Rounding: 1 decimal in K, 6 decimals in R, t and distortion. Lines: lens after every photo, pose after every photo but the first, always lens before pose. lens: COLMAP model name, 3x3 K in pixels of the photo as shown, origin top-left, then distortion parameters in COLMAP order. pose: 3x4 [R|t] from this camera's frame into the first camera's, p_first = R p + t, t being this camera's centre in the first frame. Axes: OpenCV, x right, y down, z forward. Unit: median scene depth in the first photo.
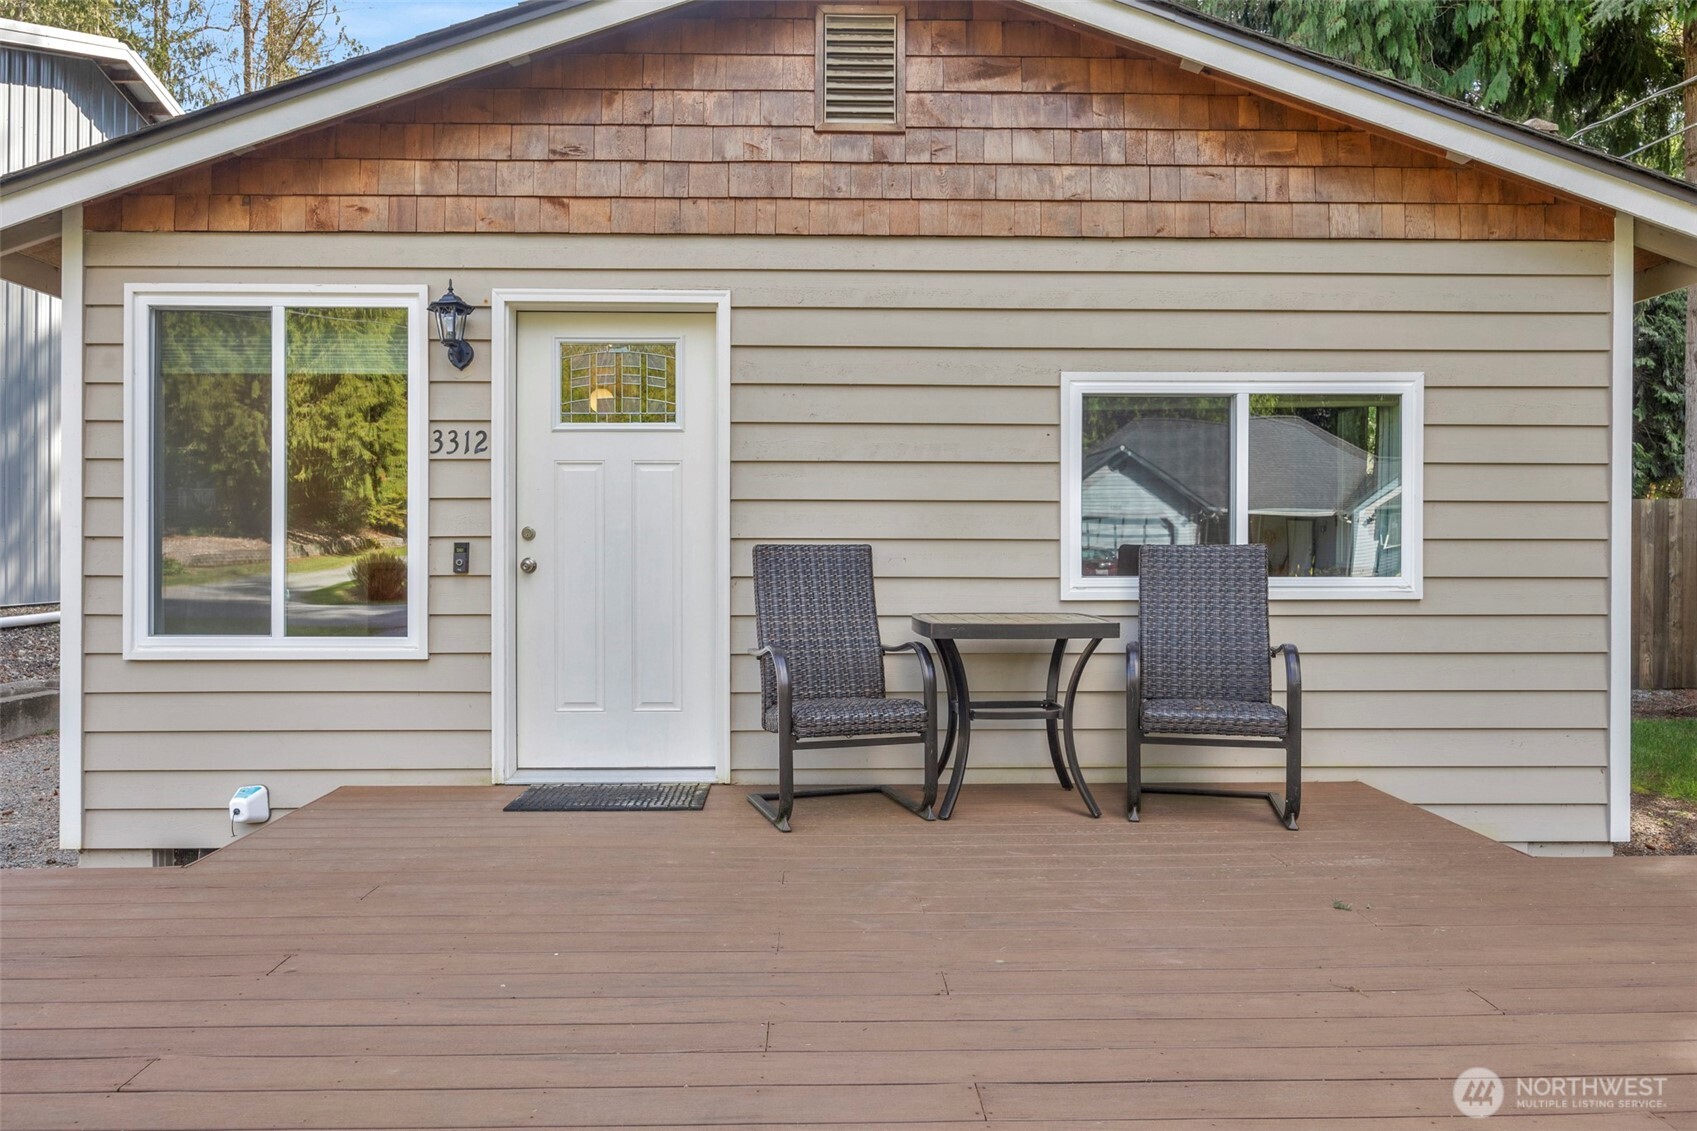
lens RADIAL K [[1141.1, 0, 850.8], [0, 1141.1, 551.3], [0, 0, 1]] dist [0.000429, 0.000054]
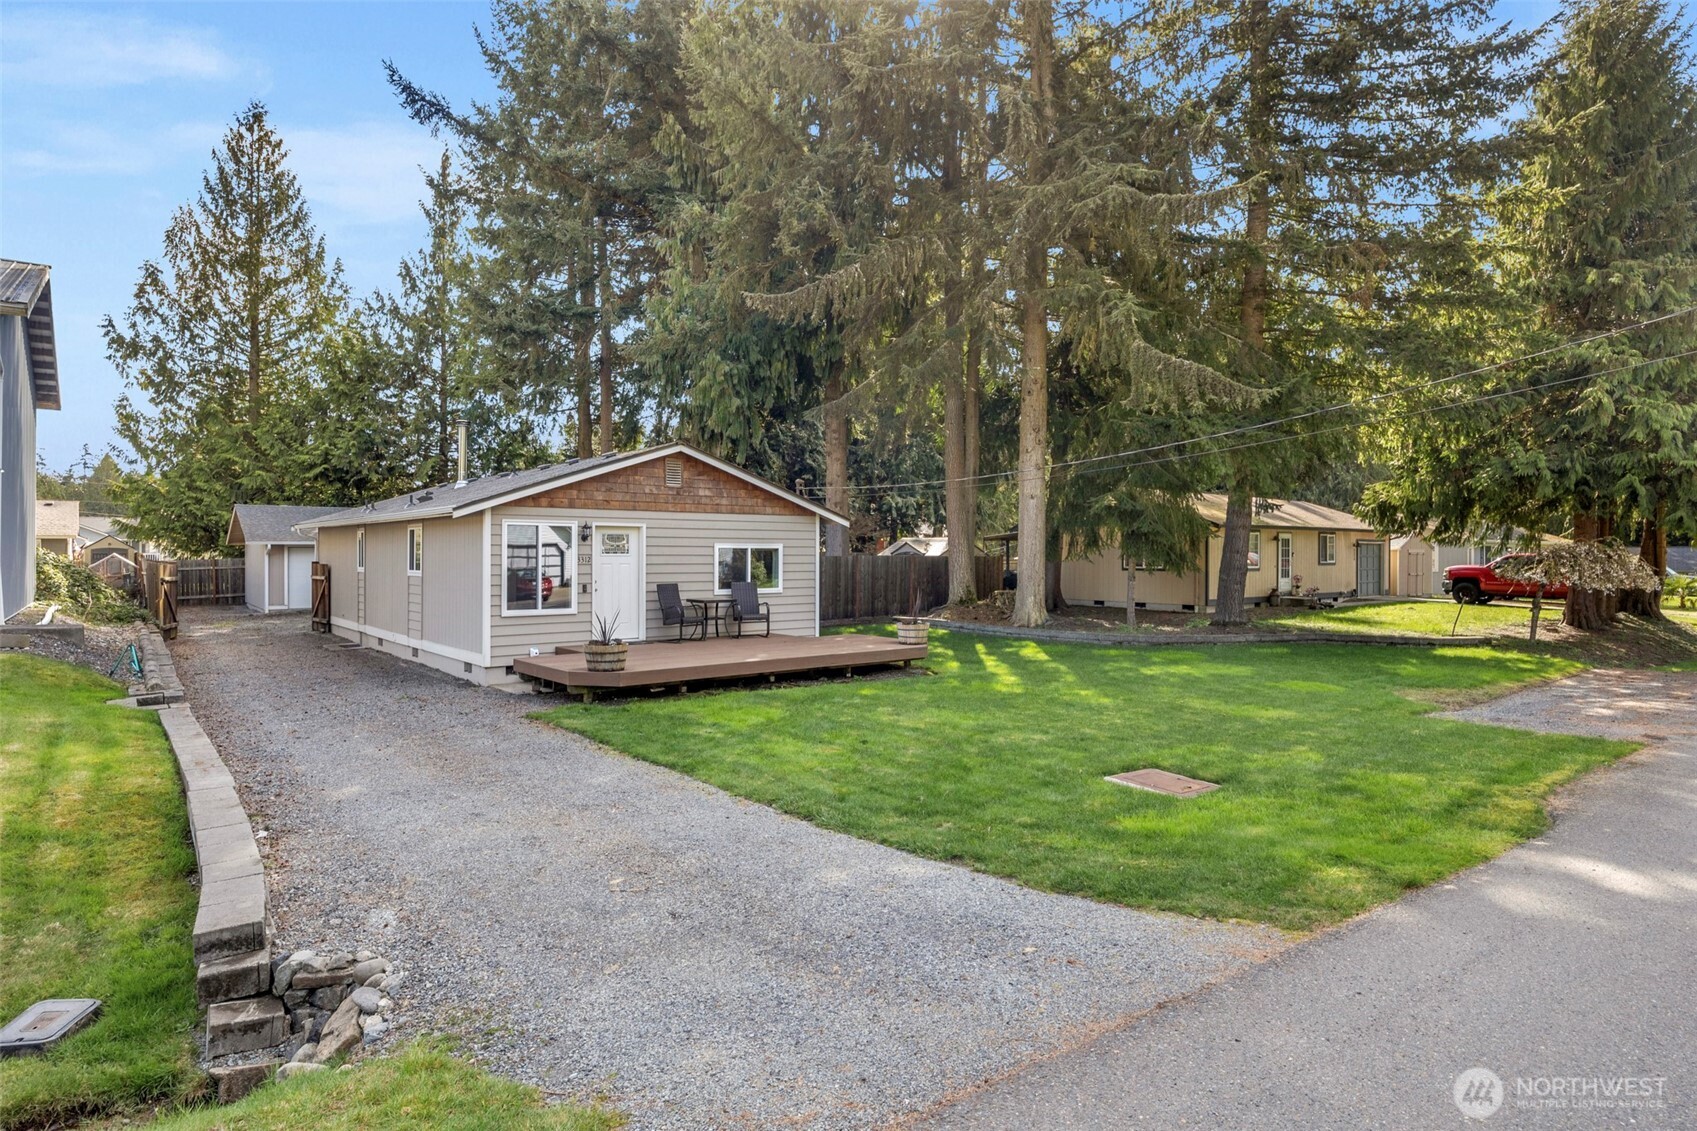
lens RADIAL K [[965.3, 0, 847.3], [0, 965.3, 565.3], [0, 0, 1]] dist [0.001702, 0.000800]
pose [[0.792329, -0.008045, 0.610041, -1.698833], [0.002707, 0.999950, 0.009671, -0.107261], [-0.610088, -0.006011, 0.792311, -2.291532]]
